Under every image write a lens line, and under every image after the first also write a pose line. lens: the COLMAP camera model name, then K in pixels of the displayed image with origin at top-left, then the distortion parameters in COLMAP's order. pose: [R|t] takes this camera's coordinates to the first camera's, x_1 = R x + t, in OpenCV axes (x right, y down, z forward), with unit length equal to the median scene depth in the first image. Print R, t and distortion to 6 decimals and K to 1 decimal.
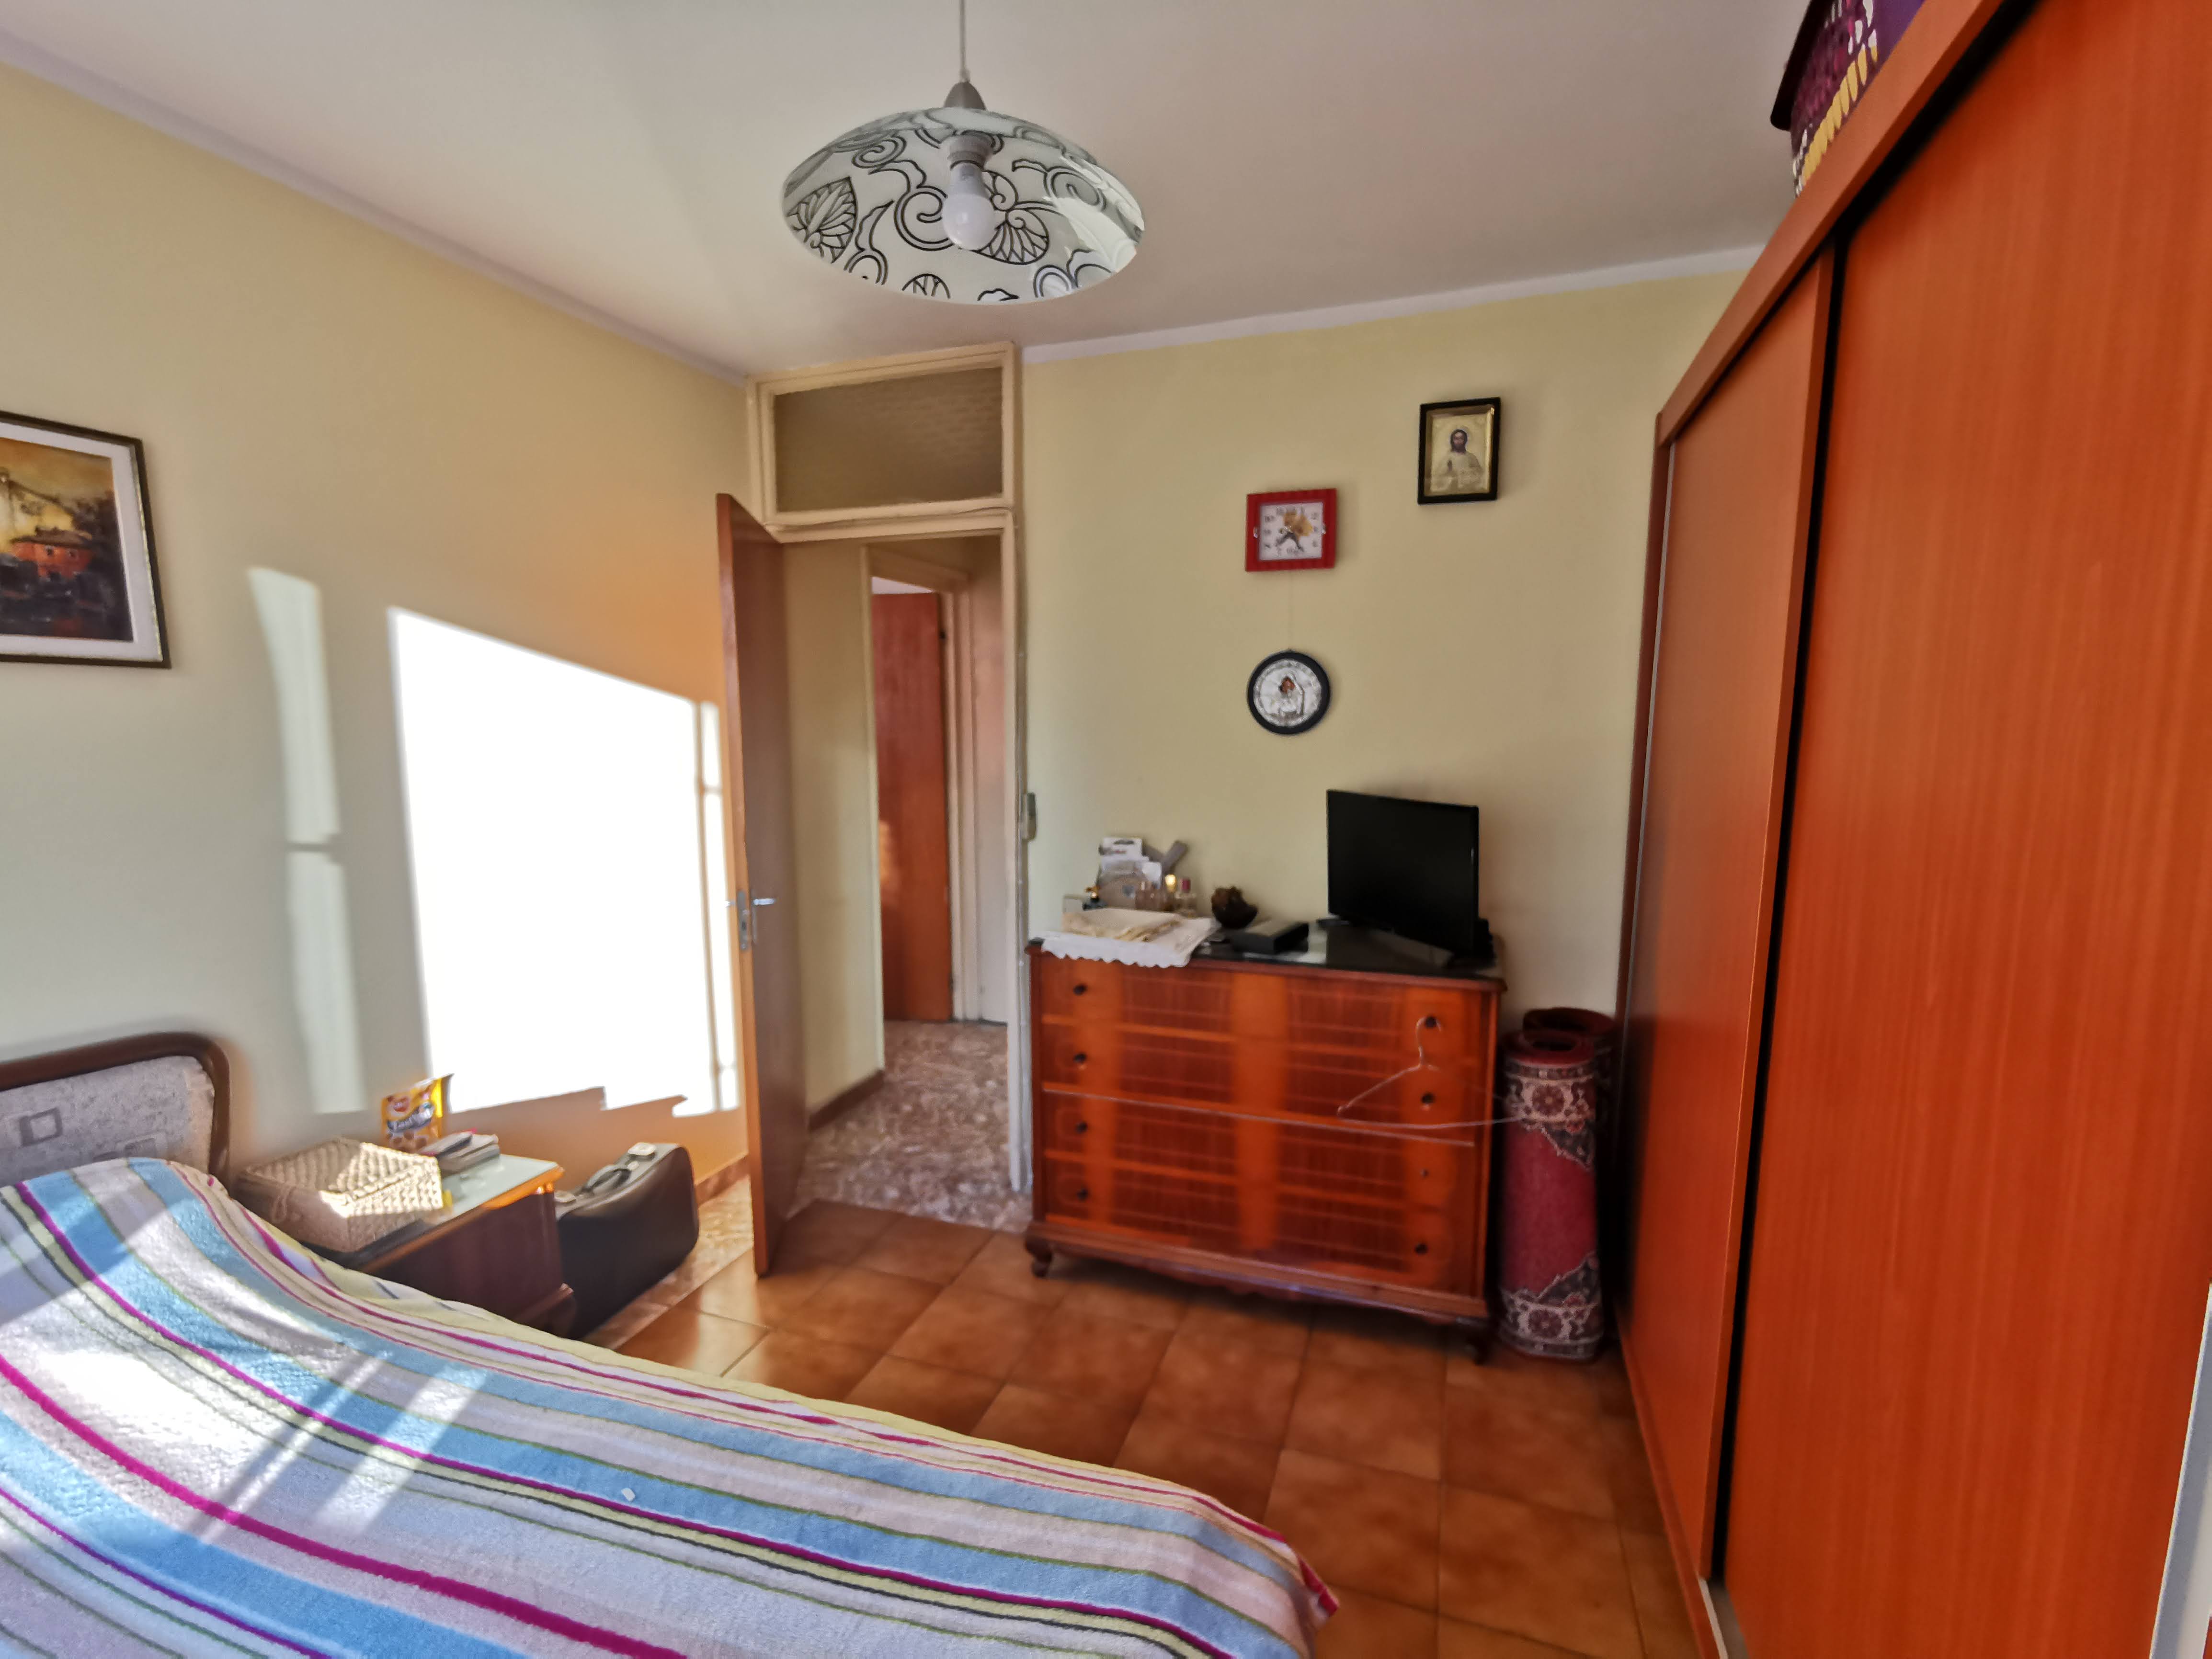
lens RADIAL K [[1016.1, 0, 1113.0], [0, 1016.1, 840.9], [0, 0, 1]] dist [-0.003168, 0.009119]
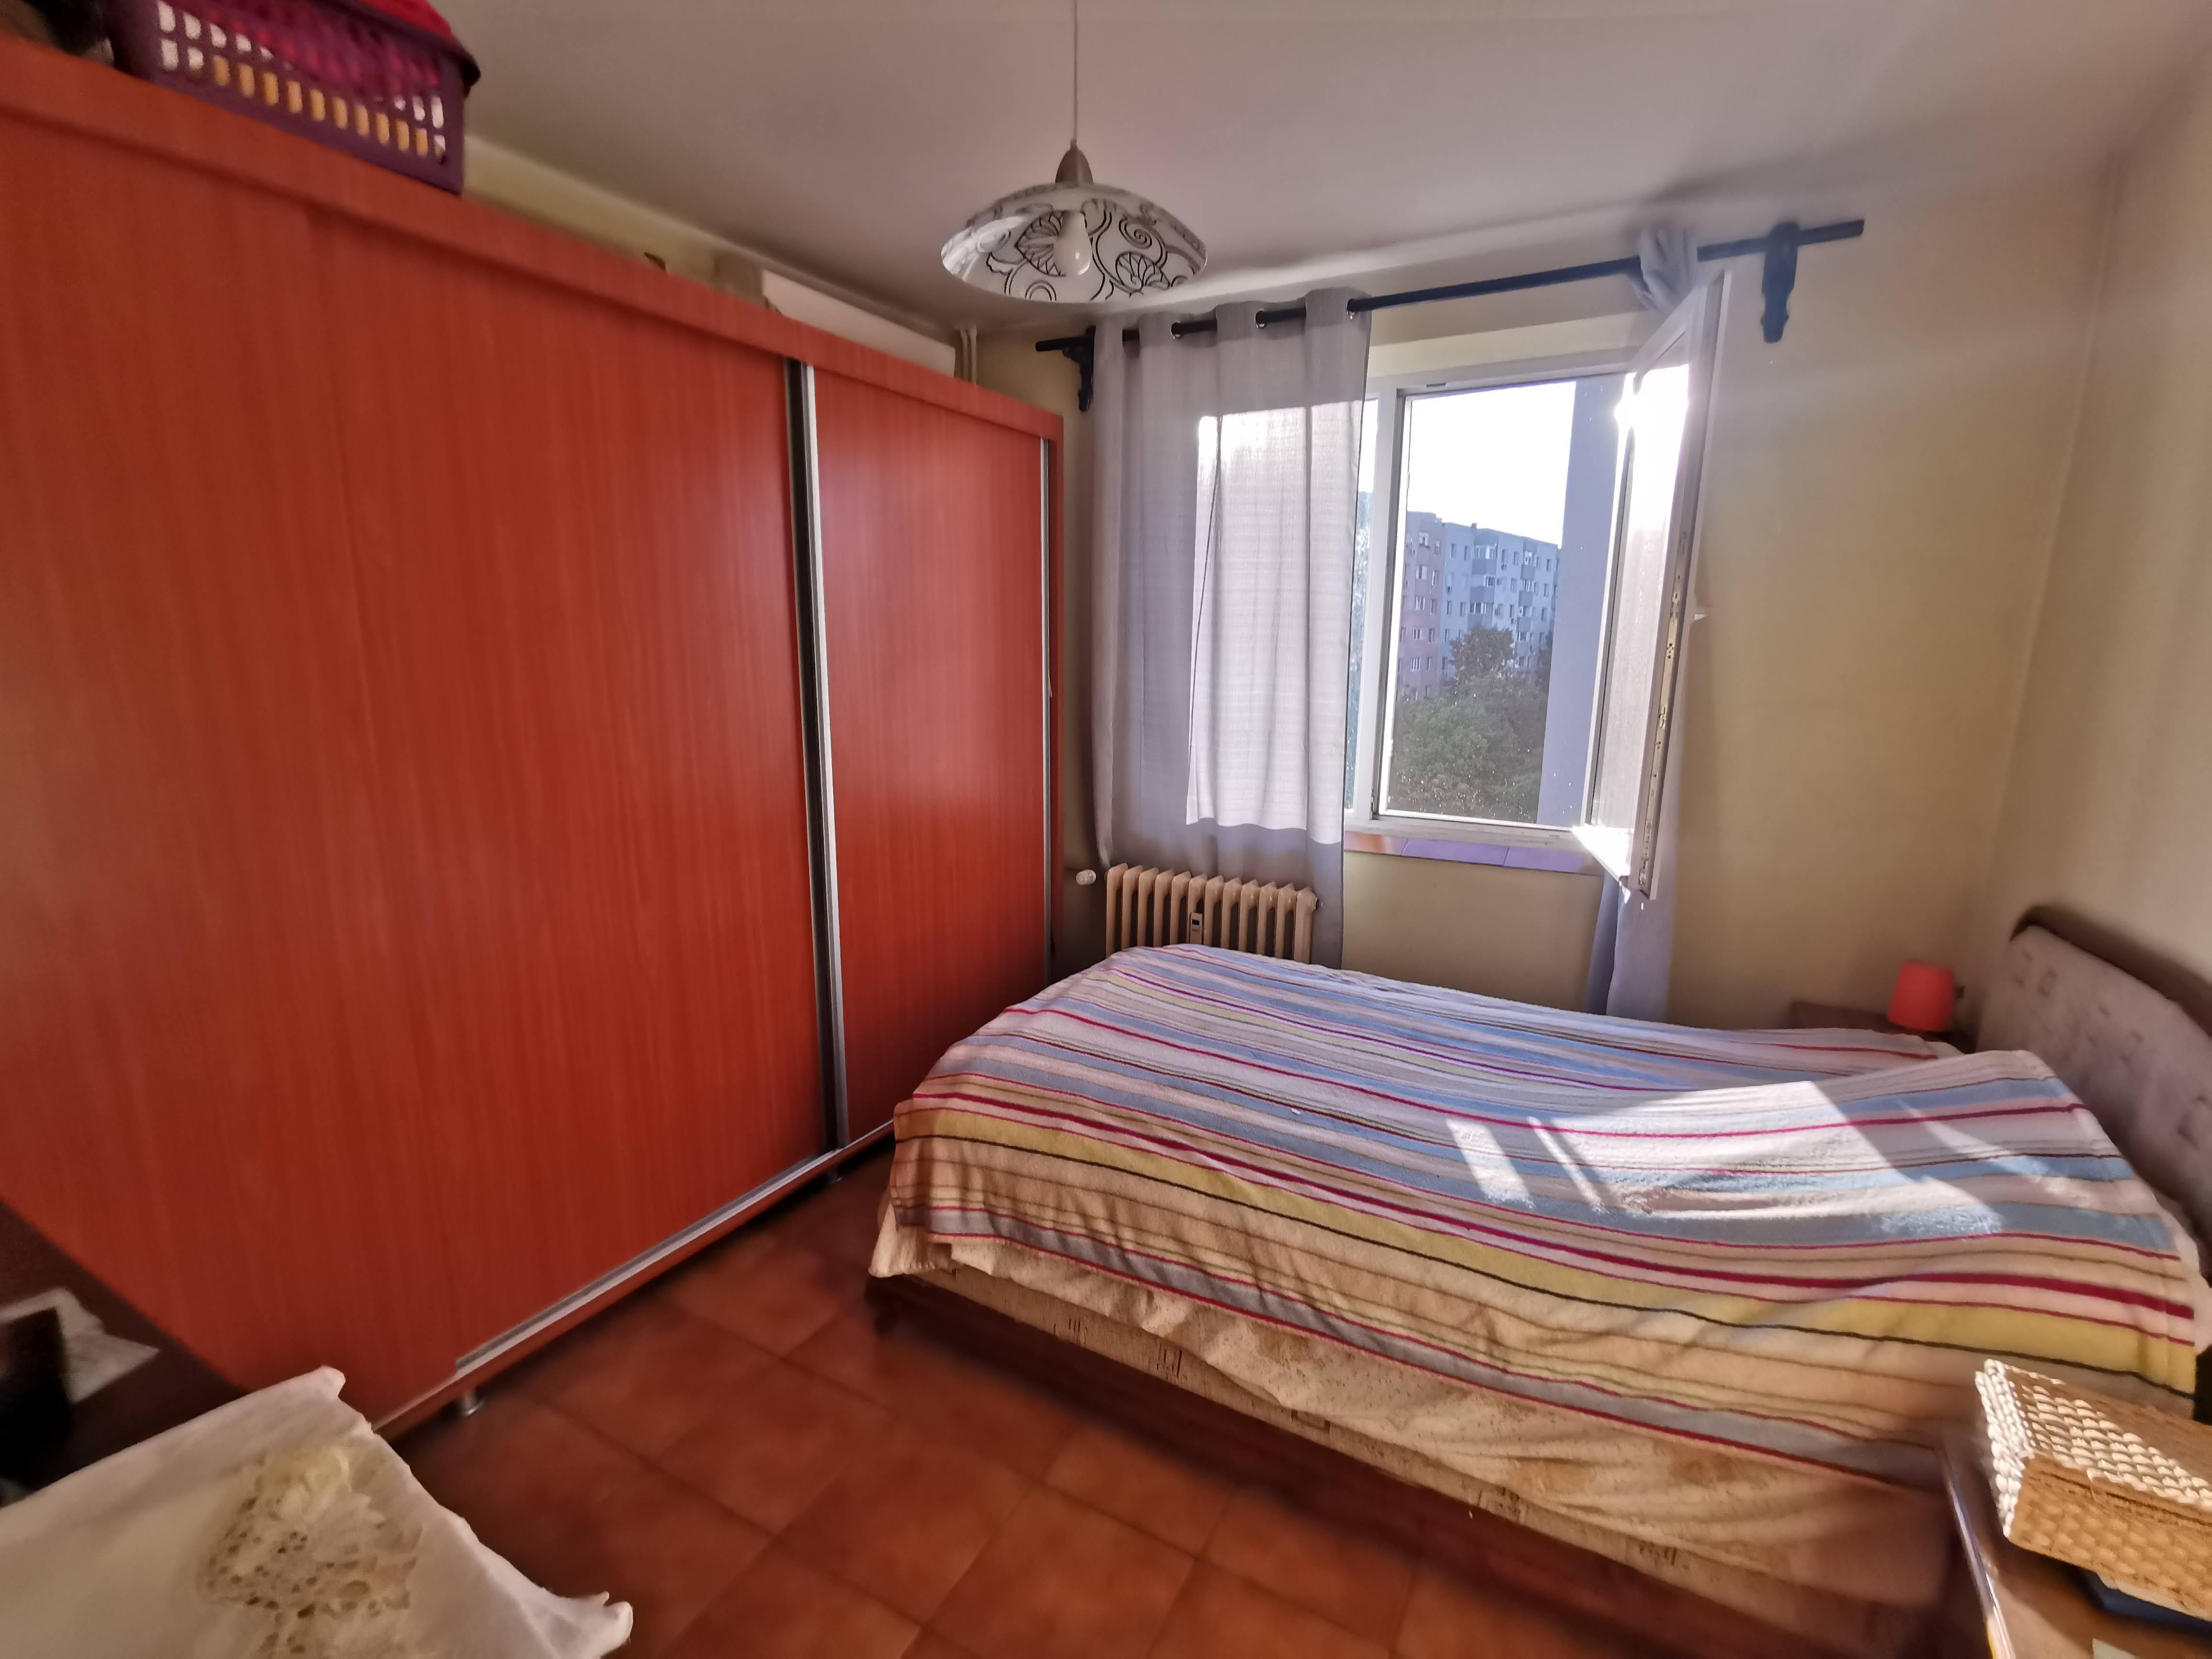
lens RADIAL K [[1016.1, 0, 1097.7], [0, 1016.1, 829.9], [0, 0, 1]] dist [-0.003168, 0.009119]
pose [[-0.982277, -0.042890, 0.182464, -0.390525], [0.014963, 0.952418, 0.304428, -0.246856], [-0.186838, 0.301762, -0.934896, 2.147603]]
